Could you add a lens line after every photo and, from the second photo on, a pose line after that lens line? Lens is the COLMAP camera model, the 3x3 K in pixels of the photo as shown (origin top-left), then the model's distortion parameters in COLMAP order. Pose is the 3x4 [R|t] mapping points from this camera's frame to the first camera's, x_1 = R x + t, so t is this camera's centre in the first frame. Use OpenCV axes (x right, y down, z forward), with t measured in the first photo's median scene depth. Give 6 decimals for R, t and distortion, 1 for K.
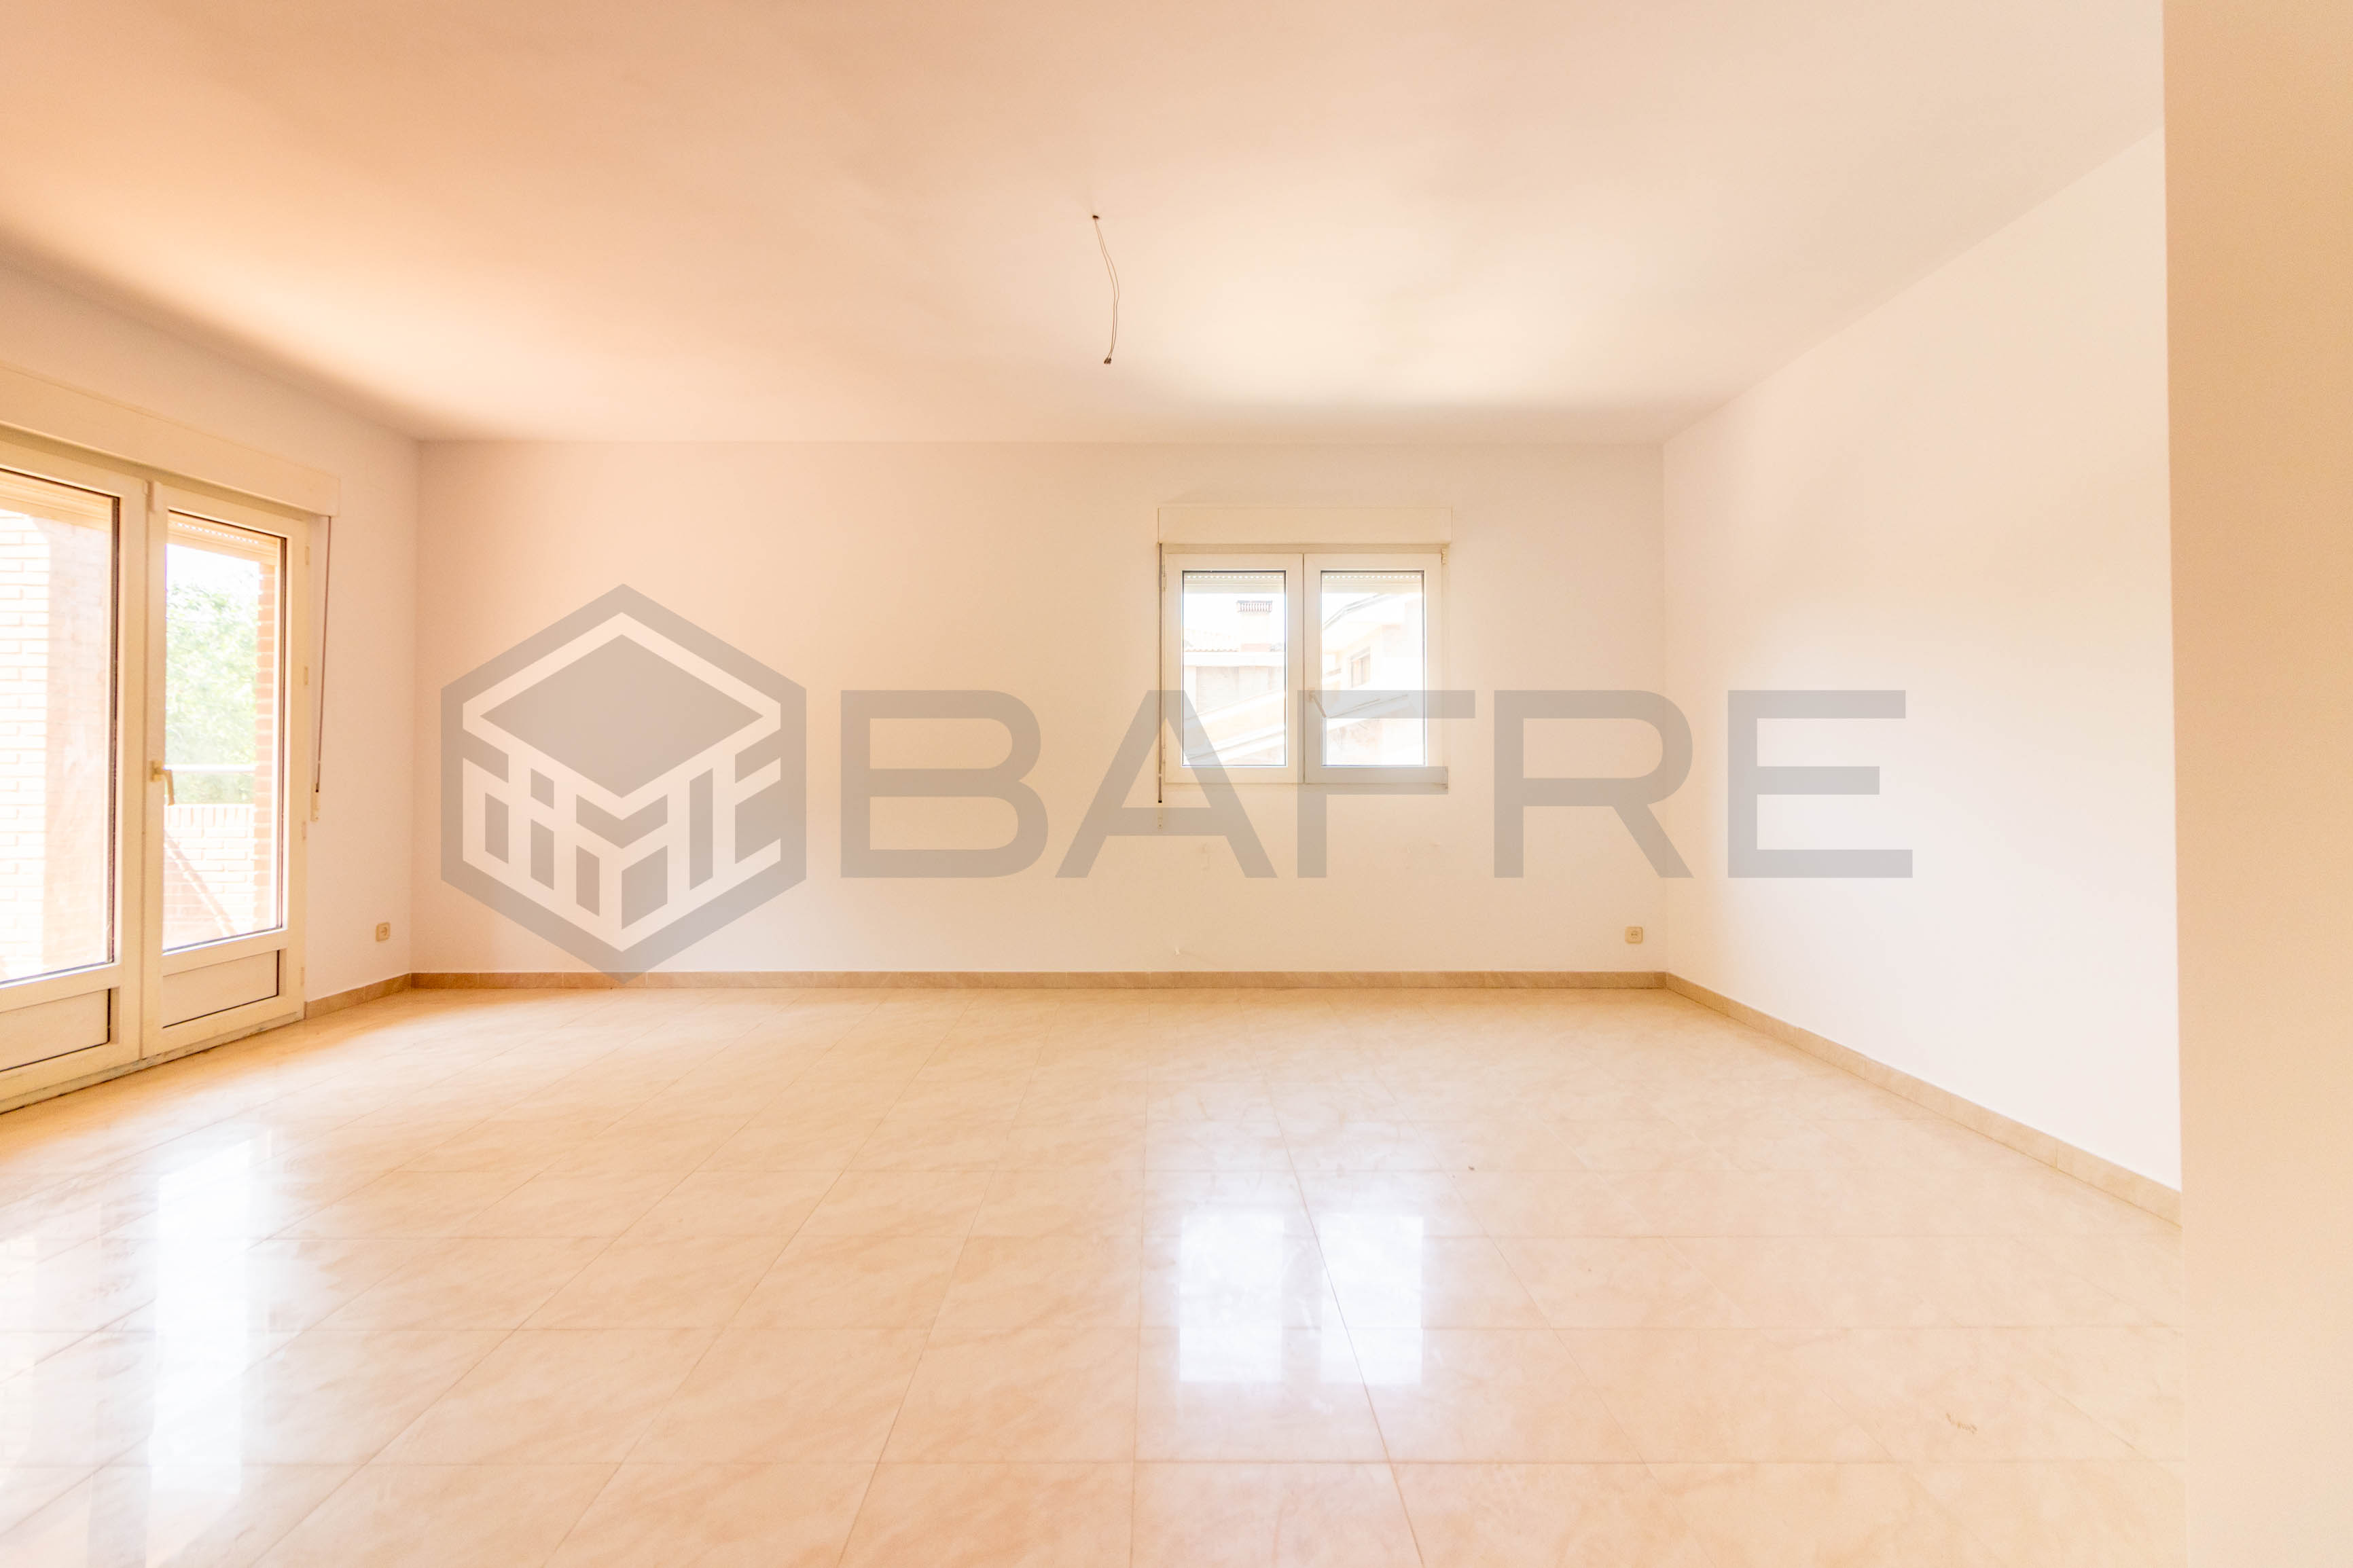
lens RADIAL K [[1093.2, 0, 1153.4], [0, 1093.2, 751.1], [0, 0, 1]] dist [-0.001694, 0.002167]
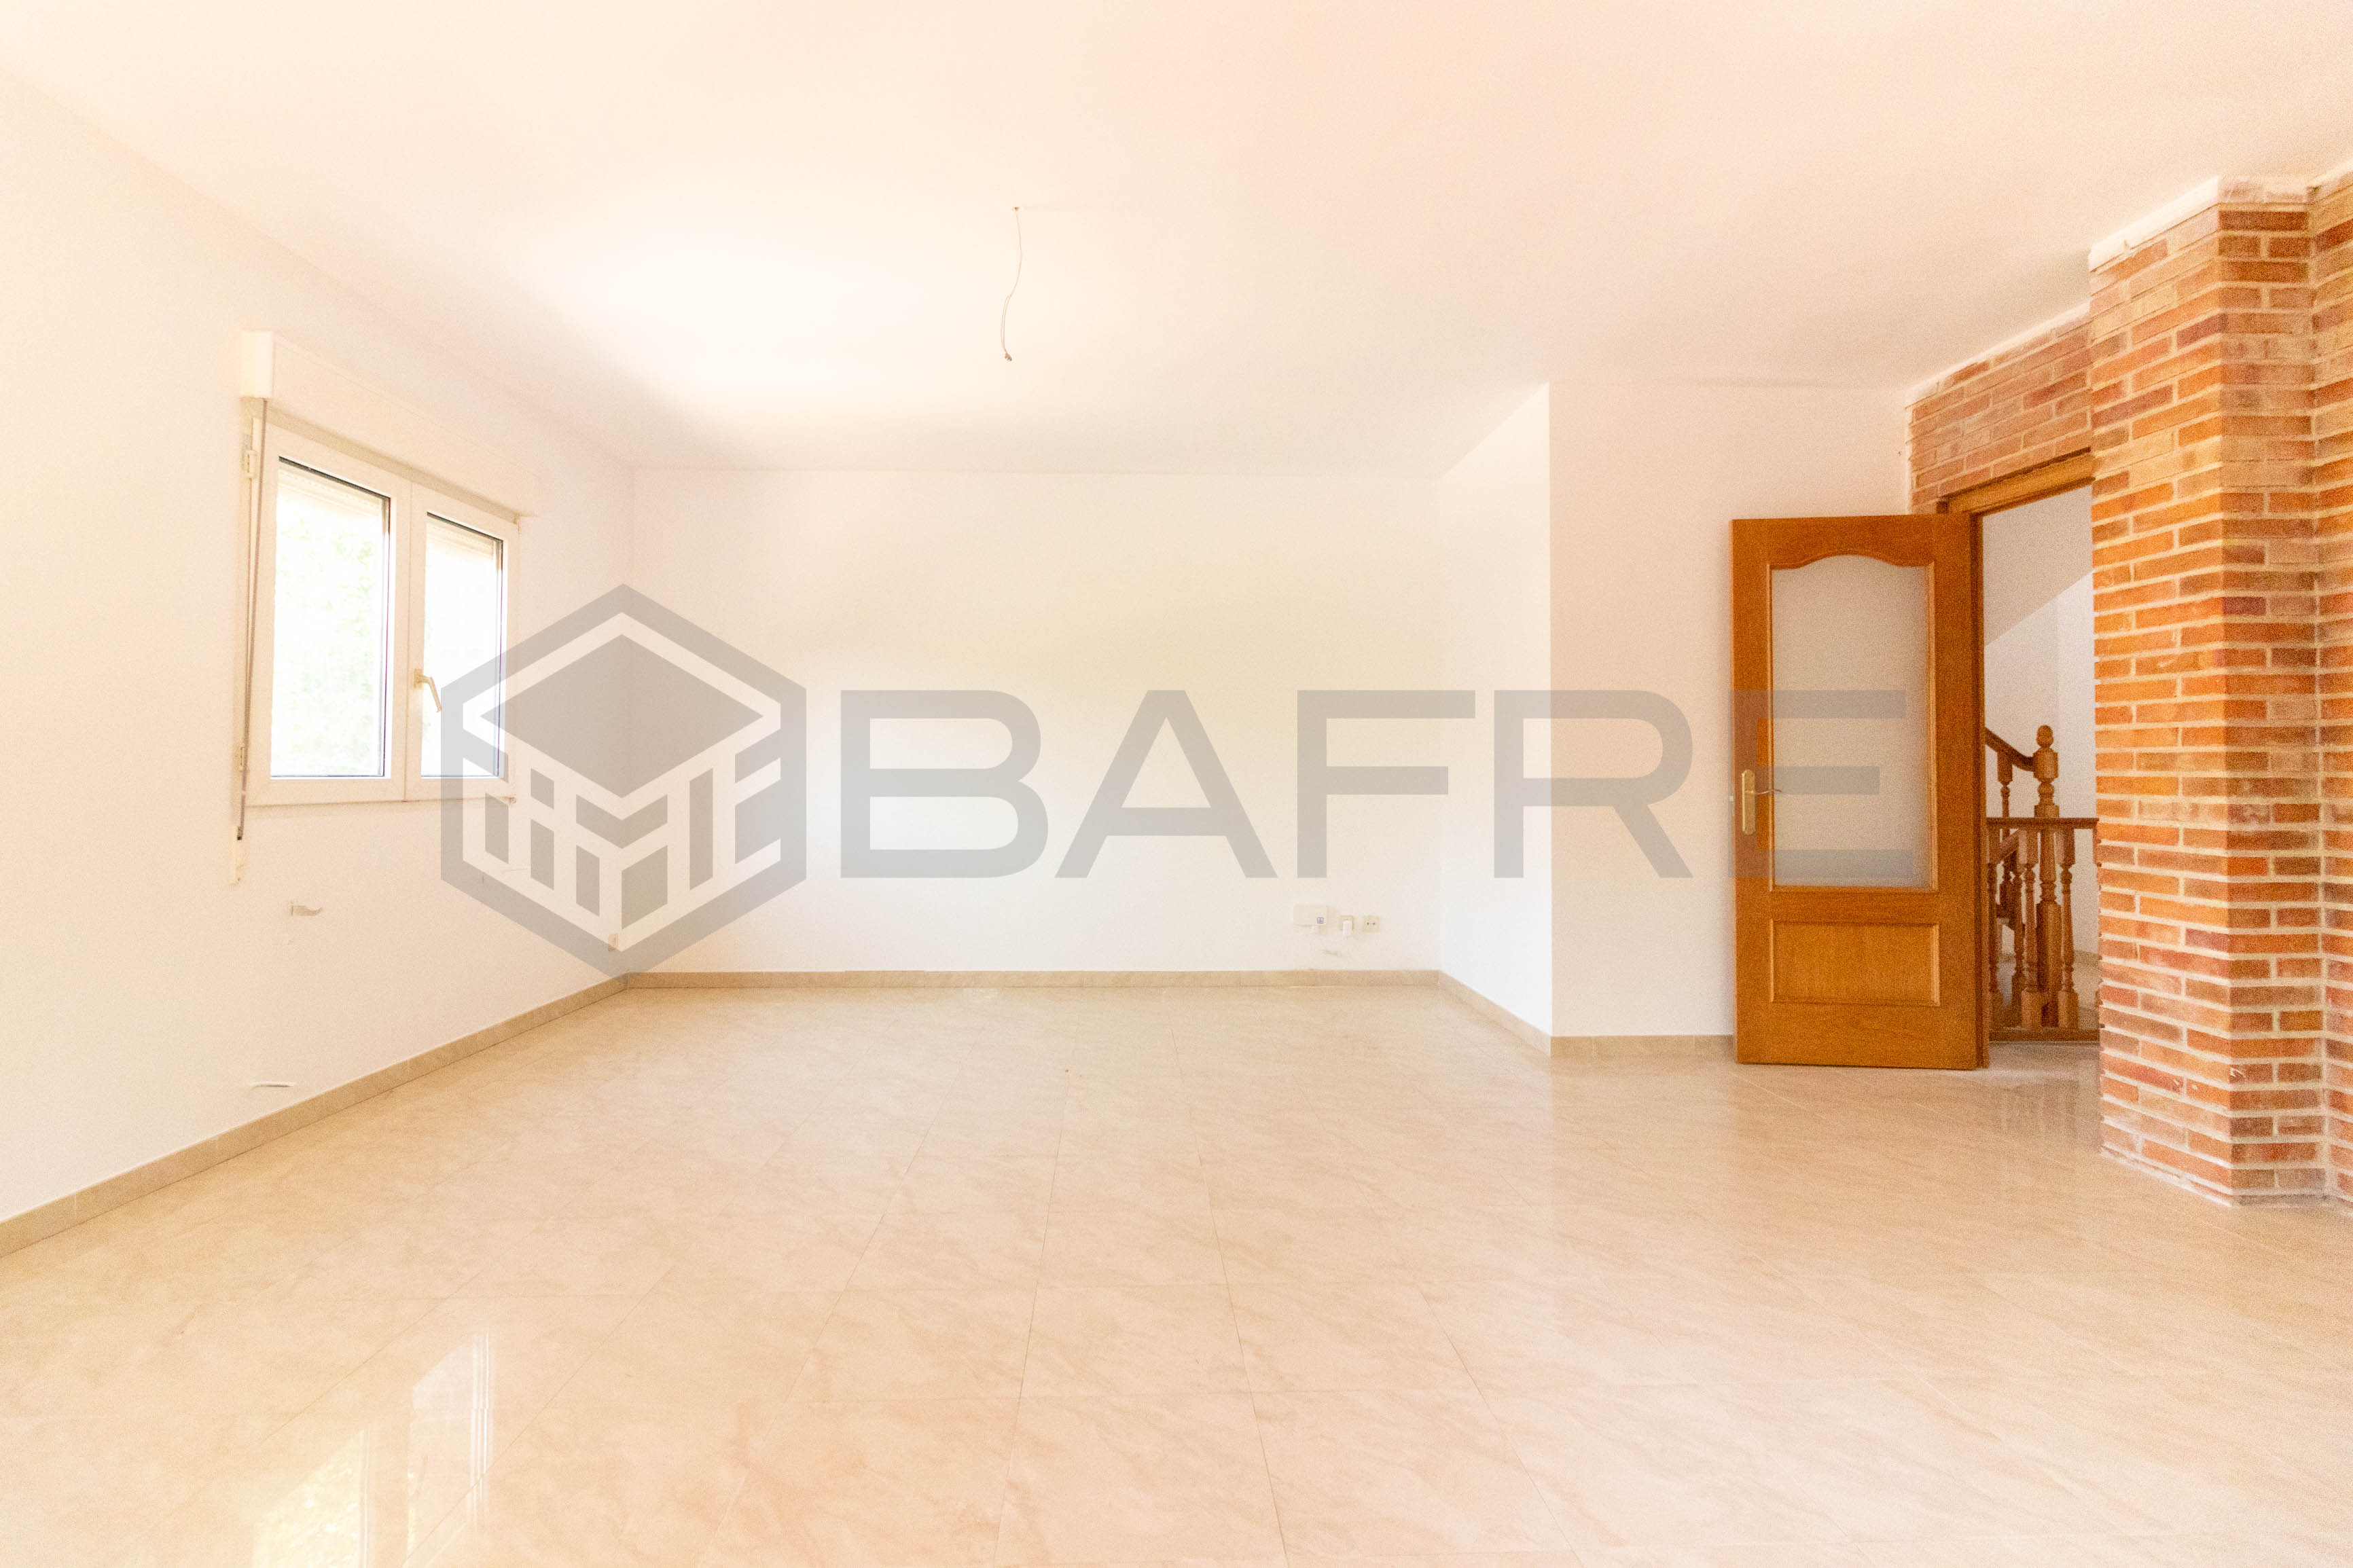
lens RADIAL K [[1093.2, 0, 1182.9], [0, 1093.2, 767.0], [0, 0, 1]] dist [-0.001694, 0.002167]
pose [[-0.056834, 0.005927, 0.998366, -0.665346], [-0.009617, 0.999933, -0.006484, 0.008379], [-0.998337, -0.009970, -0.056774, 0.584245]]
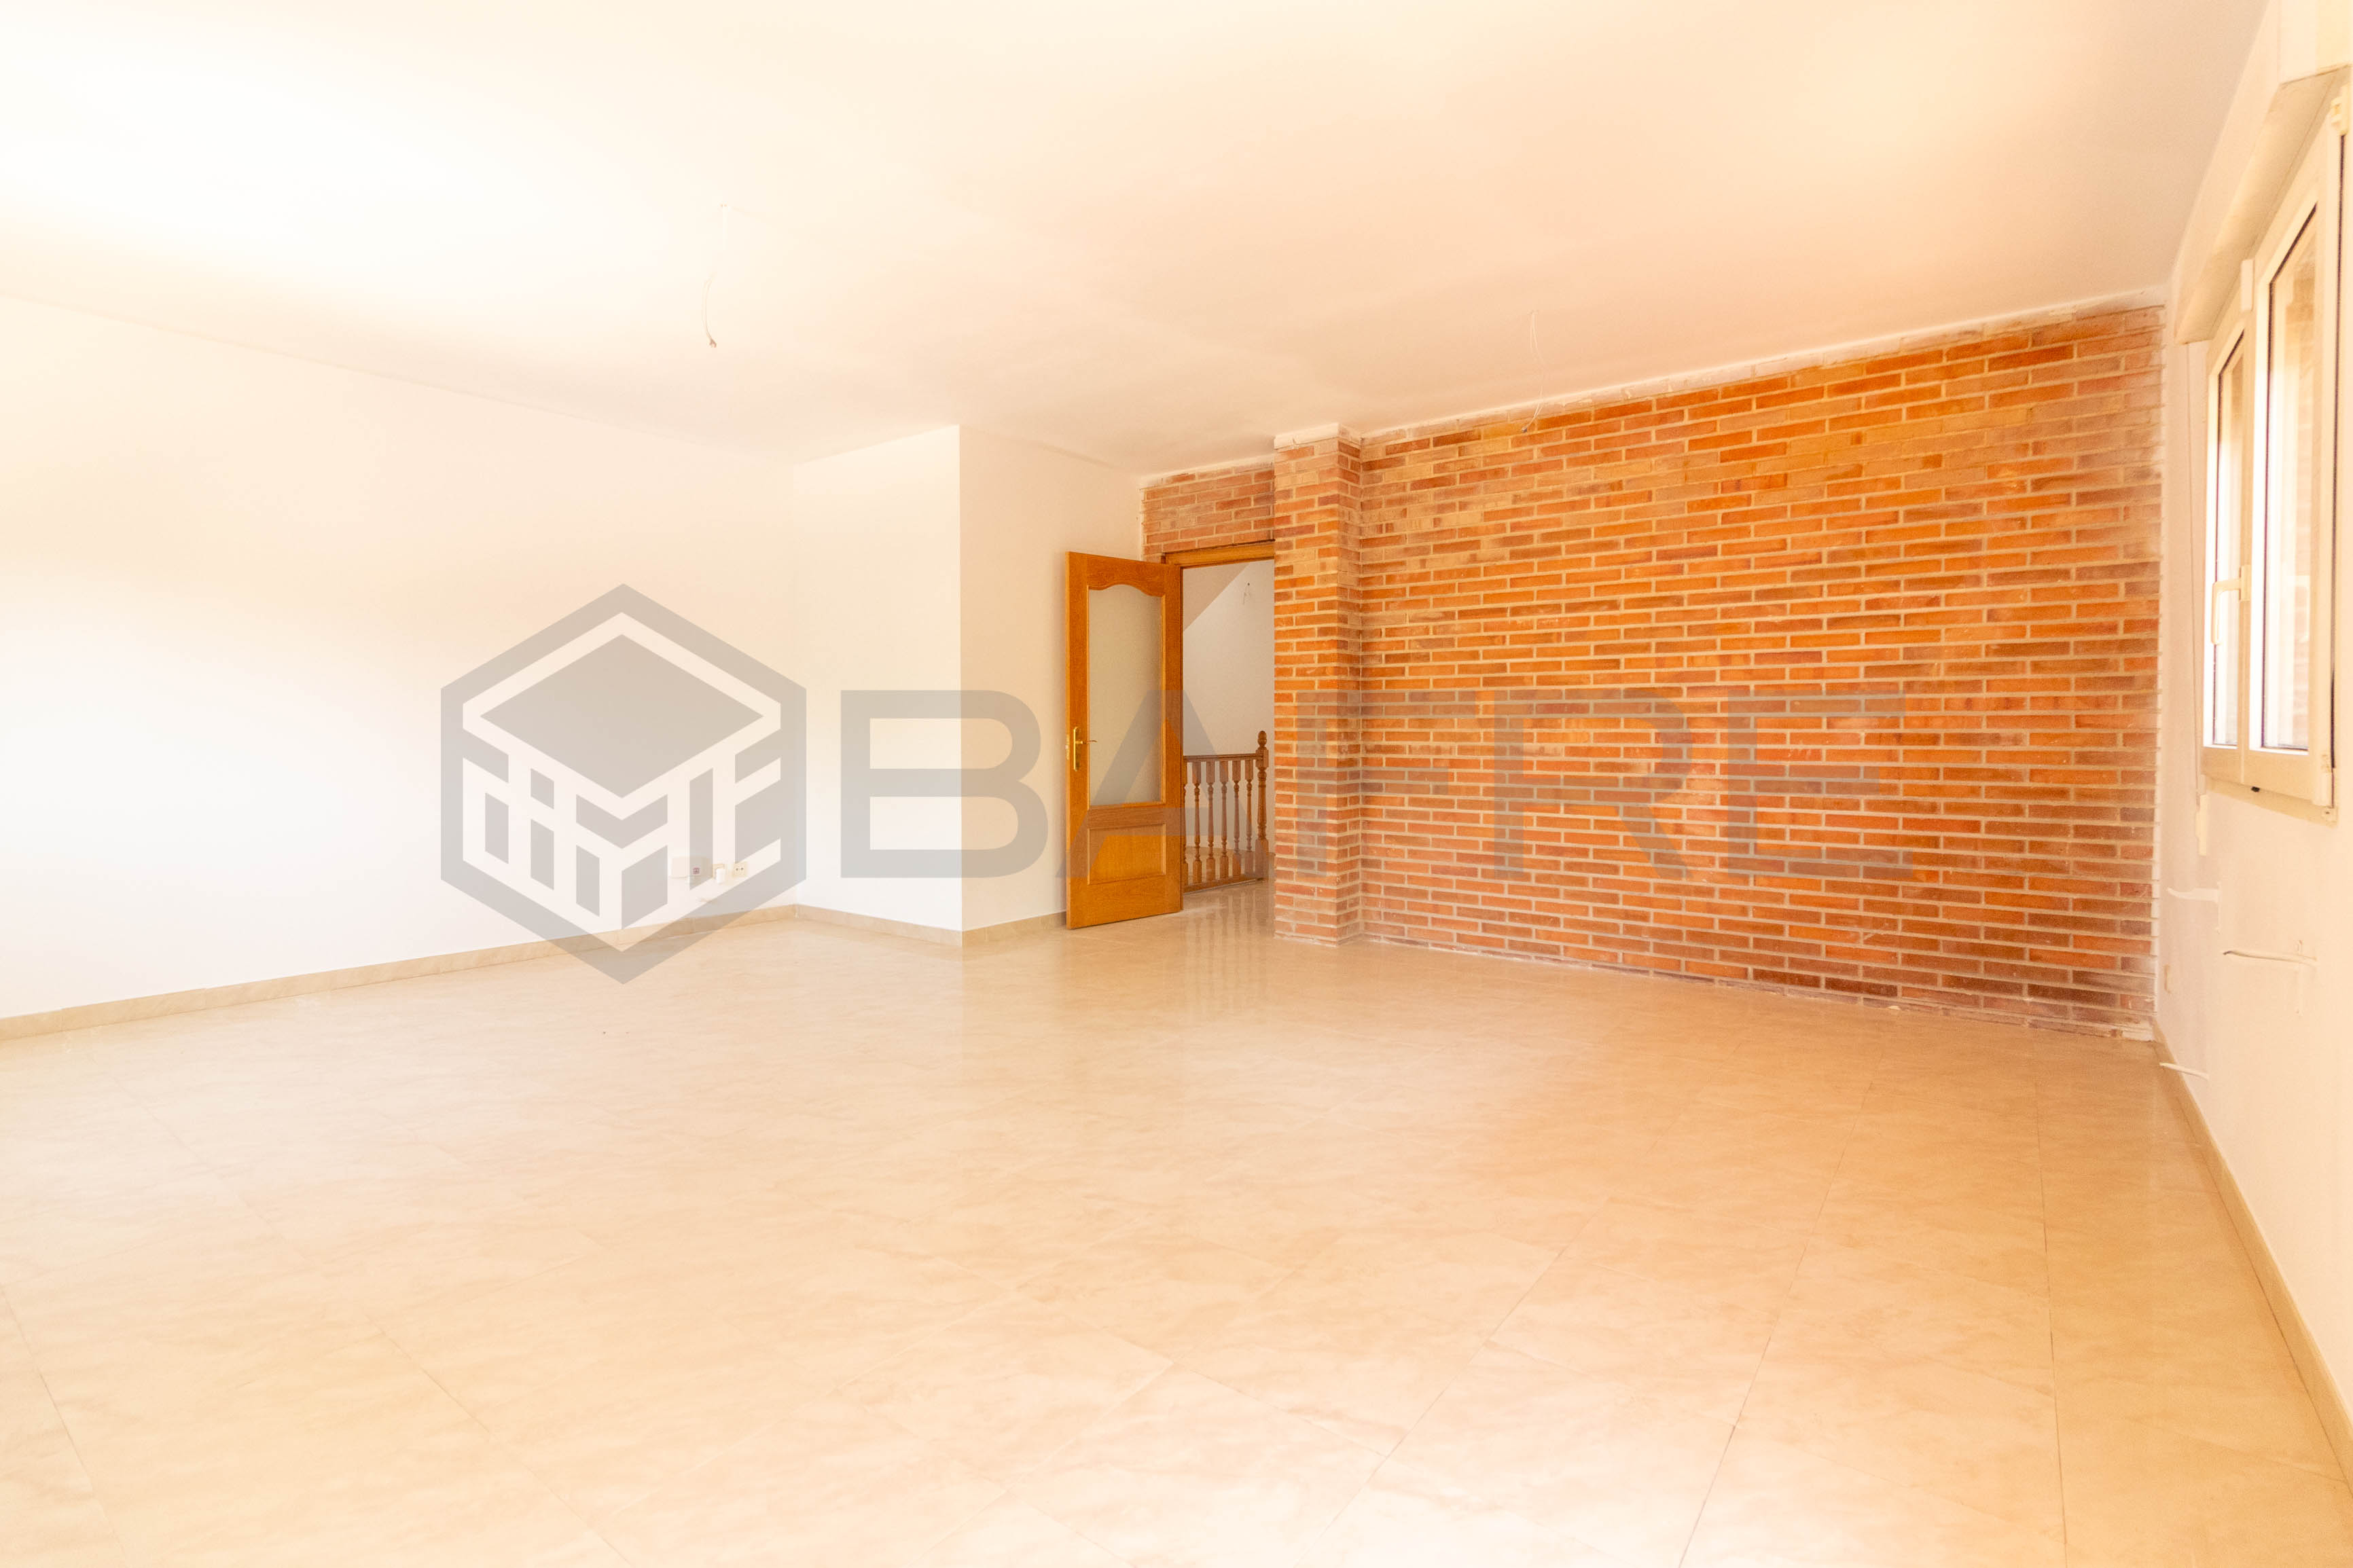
lens RADIAL K [[1093.2, 0, 1182.3], [0, 1093.2, 766.0], [0, 0, 1]] dist [-0.001694, 0.002167]
pose [[-0.806220, -0.020383, 0.591265, -0.664321], [-0.003662, 0.999559, 0.029464, 0.007843], [-0.591605, 0.021589, -0.805939, 1.019484]]
